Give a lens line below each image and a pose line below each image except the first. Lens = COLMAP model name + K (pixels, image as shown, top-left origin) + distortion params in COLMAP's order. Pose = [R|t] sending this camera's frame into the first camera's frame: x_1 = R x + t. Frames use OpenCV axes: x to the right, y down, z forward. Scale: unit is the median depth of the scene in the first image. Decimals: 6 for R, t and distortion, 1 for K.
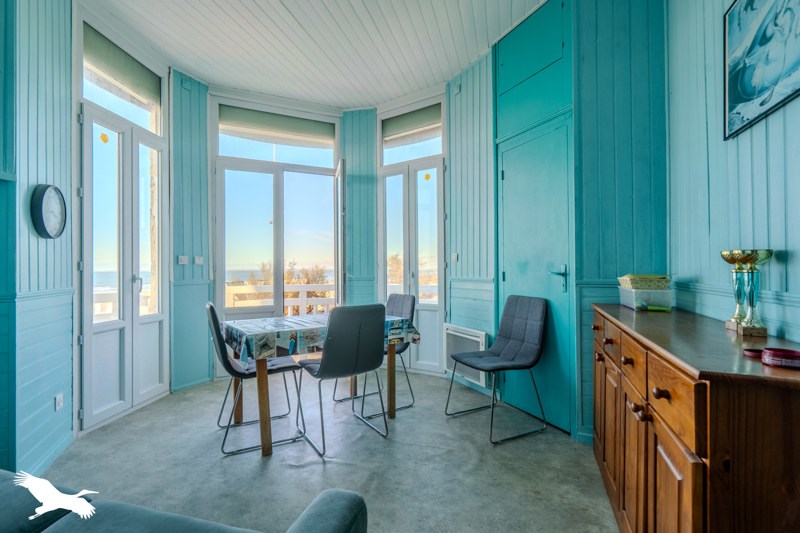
lens RADIAL K [[368.3, 0, 400.0], [0, 368.3, 266.5], [0, 0, 1]] dist [0.000685, 0.000198]
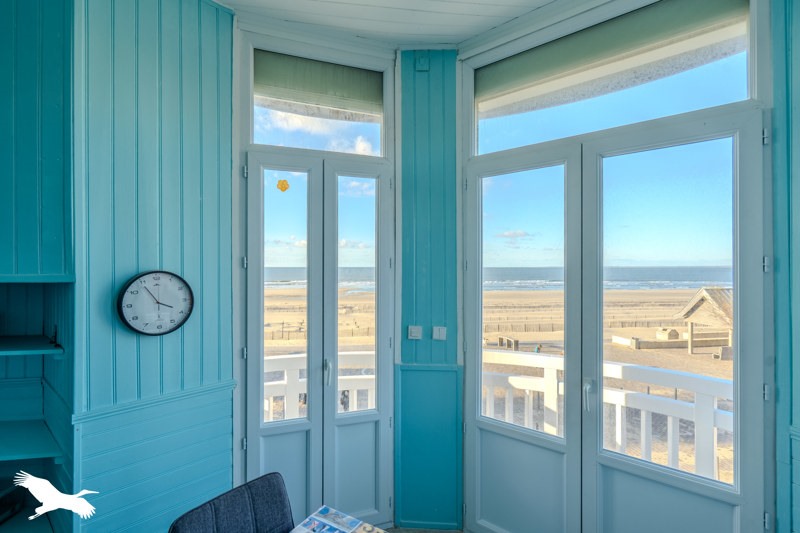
lens RADIAL K [[379.9, 0, 400.0], [0, 379.9, 266.5], [0, 0, 1]] dist [-0.000964, -0.000094]
pose [[0.400418, 0.004979, -0.916319, 0.025794], [0.002659, 0.999975, 0.006595, -0.145896], [0.916329, -0.005077, 0.400395, 0.728719]]
